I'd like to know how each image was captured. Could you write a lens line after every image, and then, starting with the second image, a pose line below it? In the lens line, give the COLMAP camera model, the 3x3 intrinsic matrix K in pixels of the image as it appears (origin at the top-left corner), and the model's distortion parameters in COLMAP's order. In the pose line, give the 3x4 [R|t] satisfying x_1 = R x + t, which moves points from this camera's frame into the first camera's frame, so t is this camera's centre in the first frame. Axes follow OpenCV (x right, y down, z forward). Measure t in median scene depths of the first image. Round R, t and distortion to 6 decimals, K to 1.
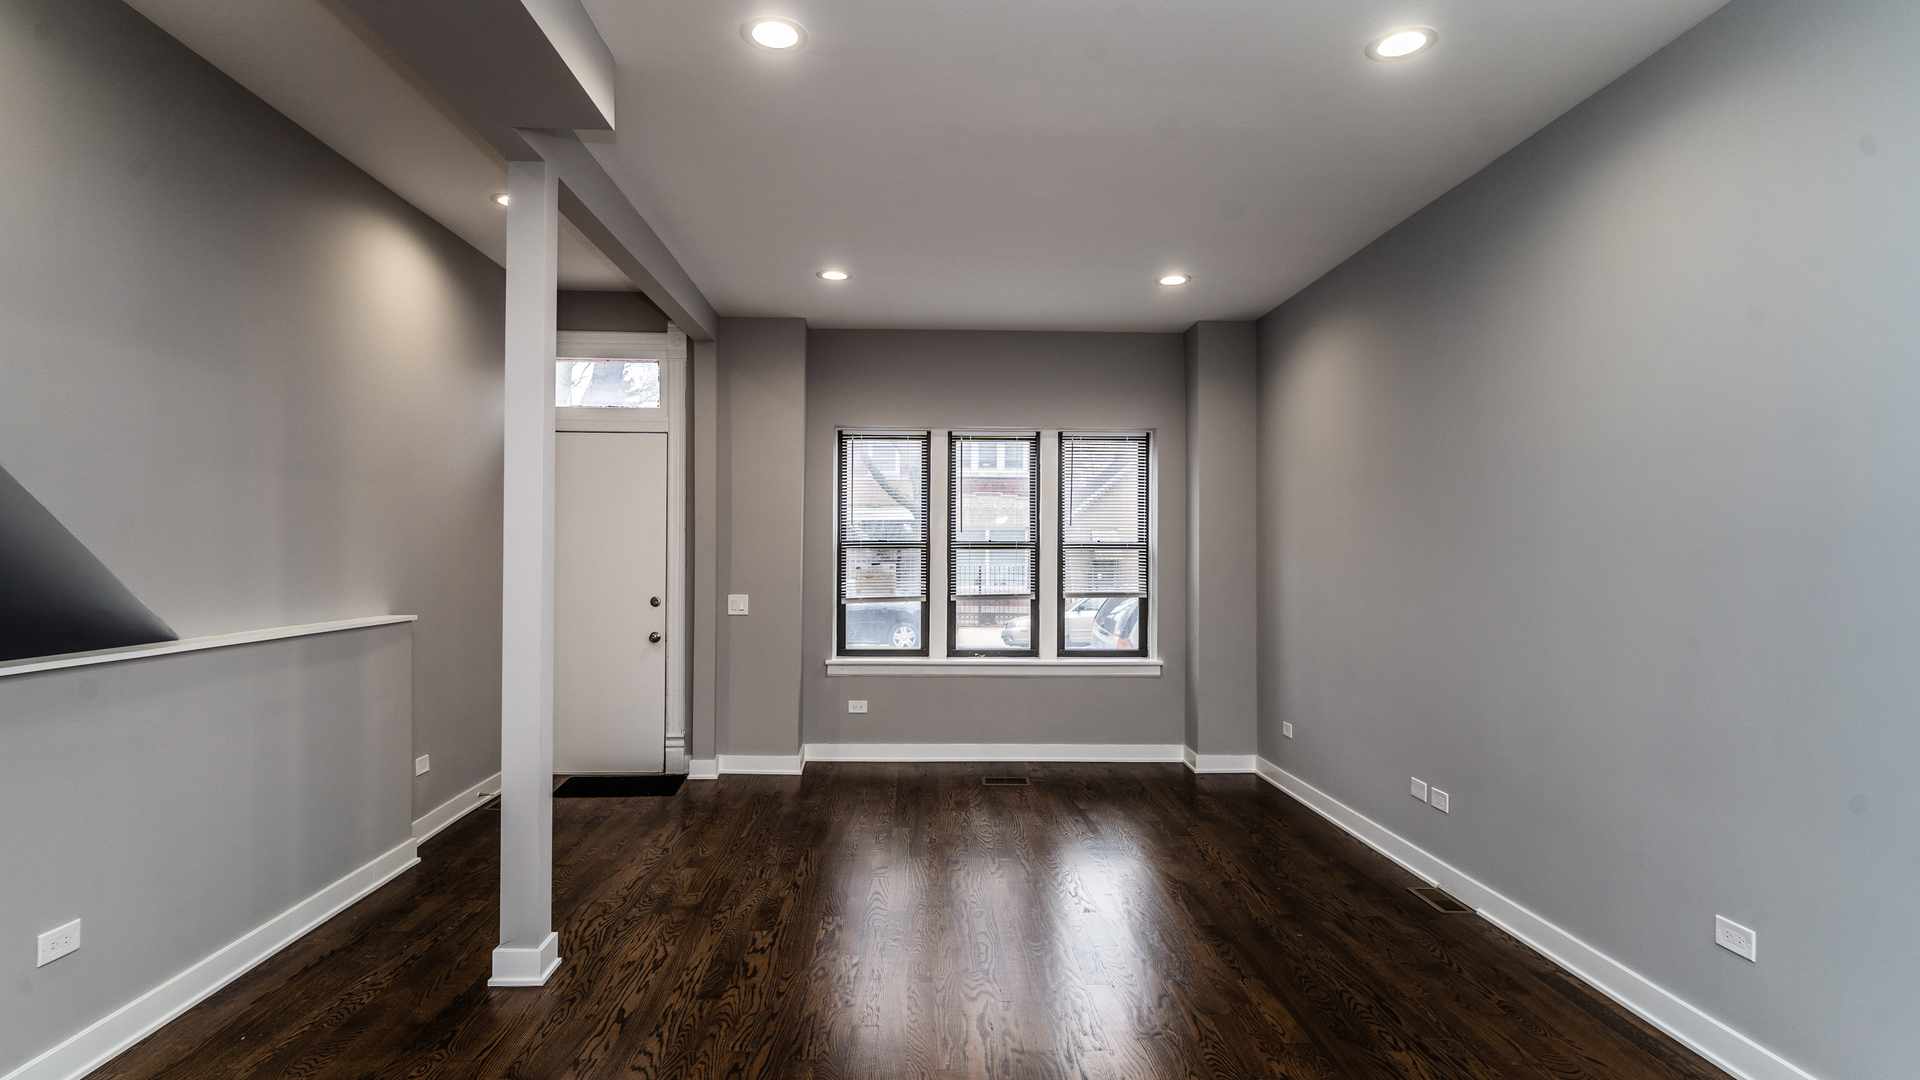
lens RADIAL K [[1005.2, 0, 926.2], [0, 1005.2, 545.4], [0, 0, 1]] dist [0.008245, 0.000285]
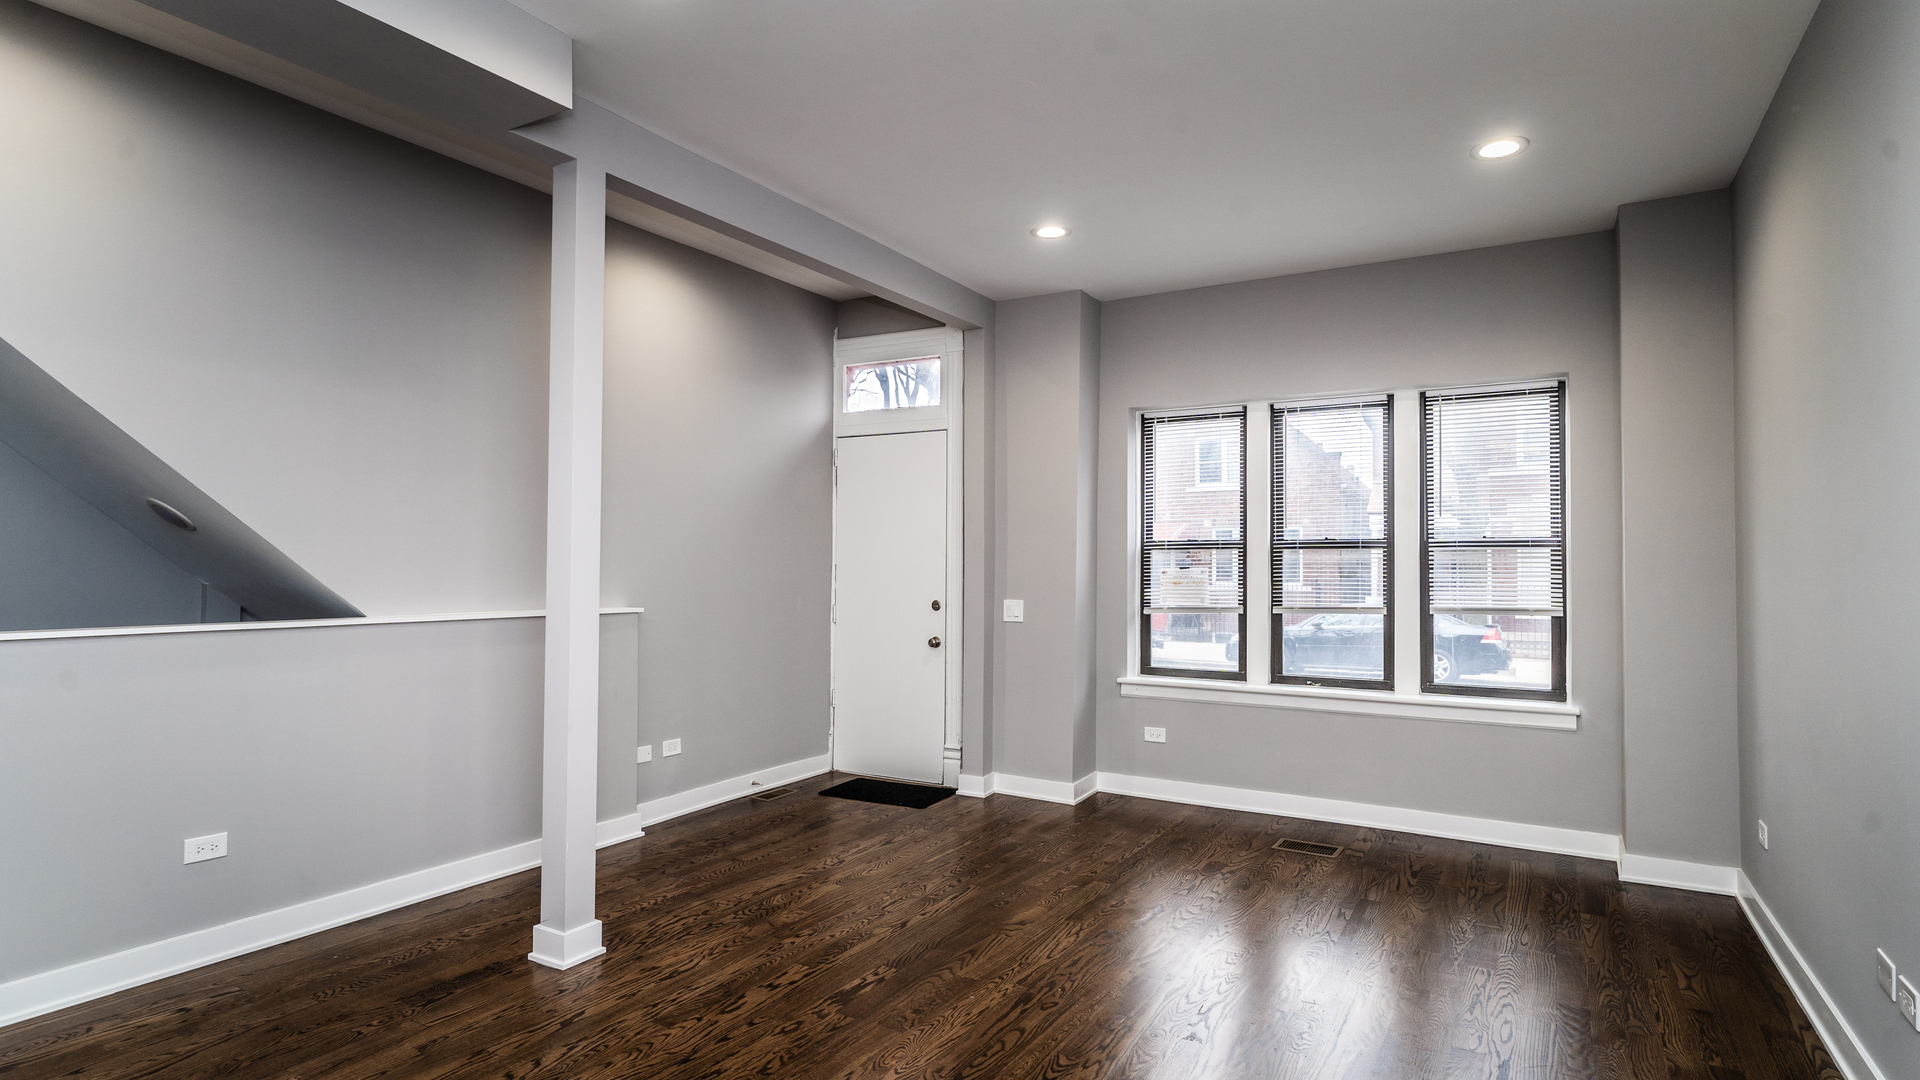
lens RADIAL K [[1005.2, 0, 926.2], [0, 1005.2, 545.4], [0, 0, 1]] dist [0.008245, 0.000285]
pose [[0.837010, -0.011628, -0.547064, 0.238912], [0.000726, 0.999797, -0.020141, 0.016901], [0.547187, 0.016461, 0.836849, 0.176497]]
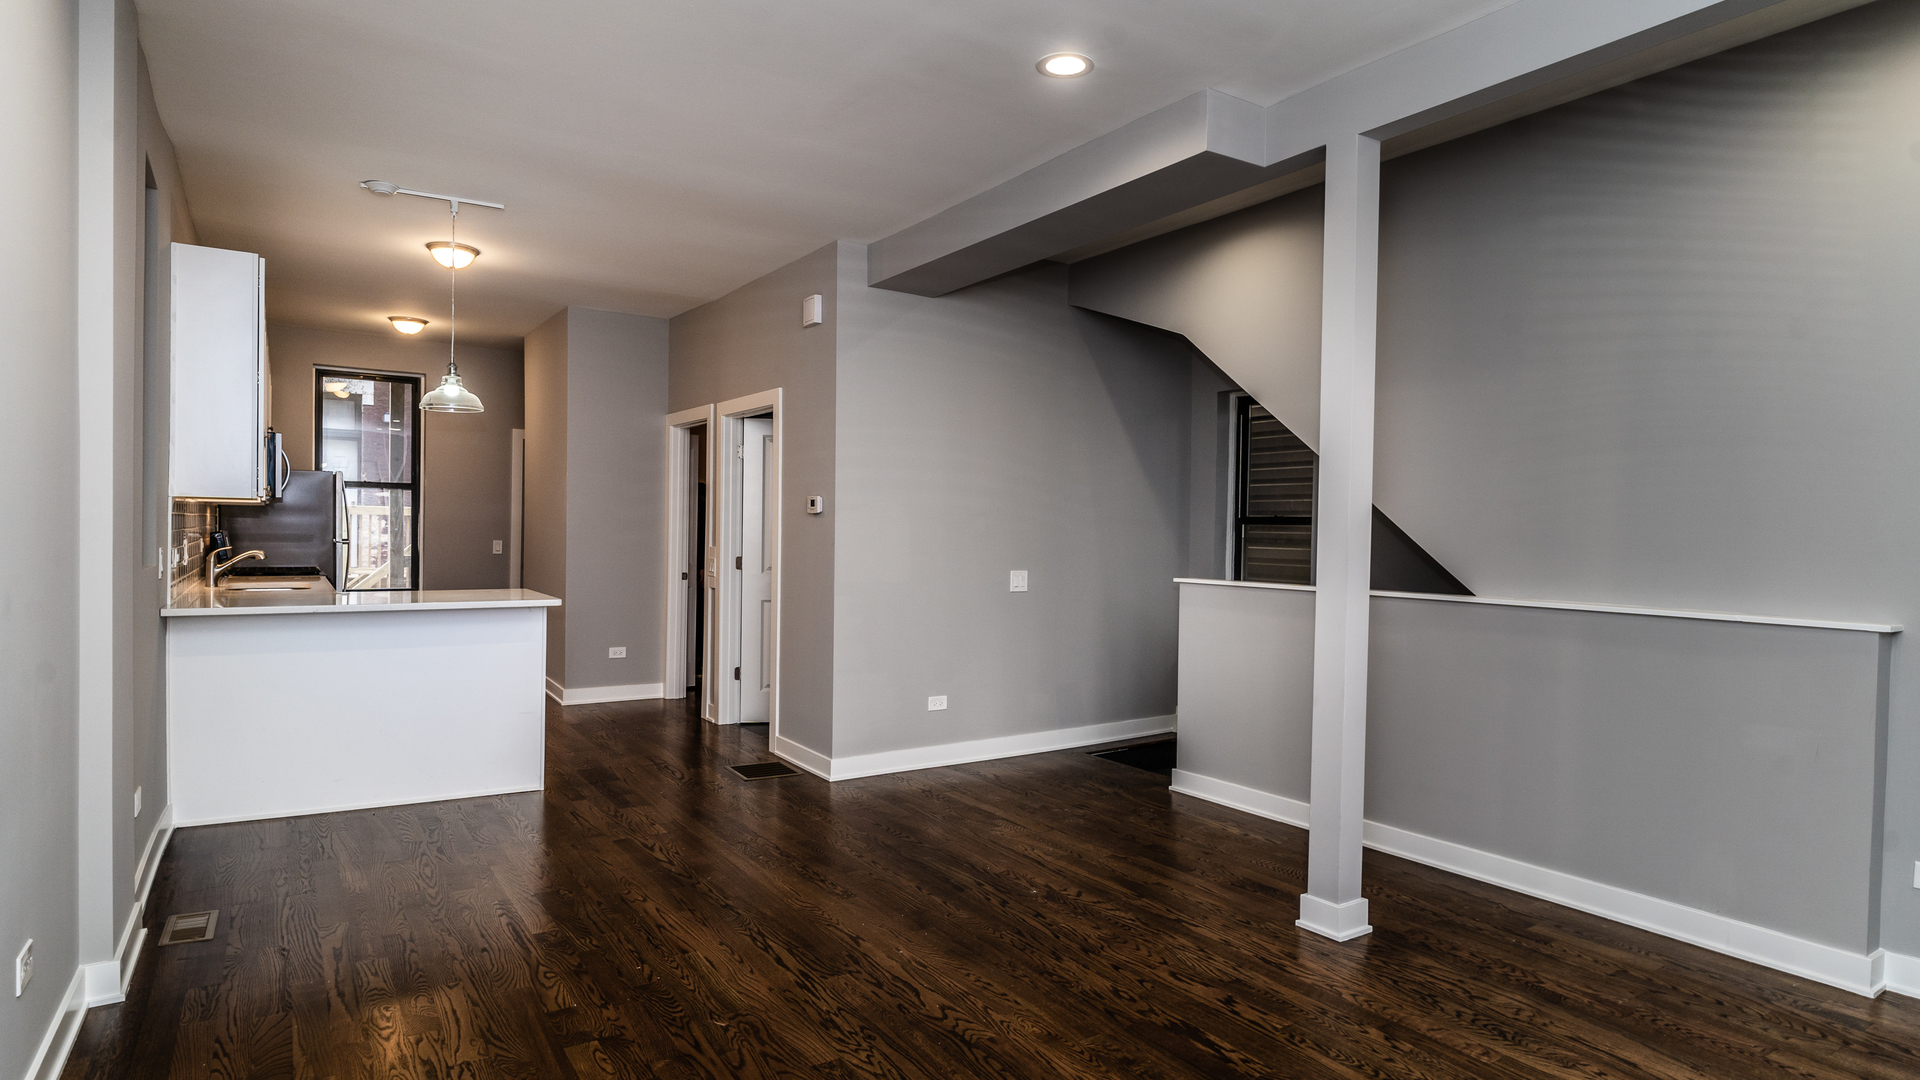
lens RADIAL K [[1005.2, 0, 926.2], [0, 1005.2, 545.4], [0, 0, 1]] dist [0.008245, 0.000285]
pose [[-0.852928, -0.012393, -0.521881, 0.256739], [-0.018370, 0.999812, 0.006280, 0.018092], [0.521705, 0.014944, -0.852995, 0.849989]]
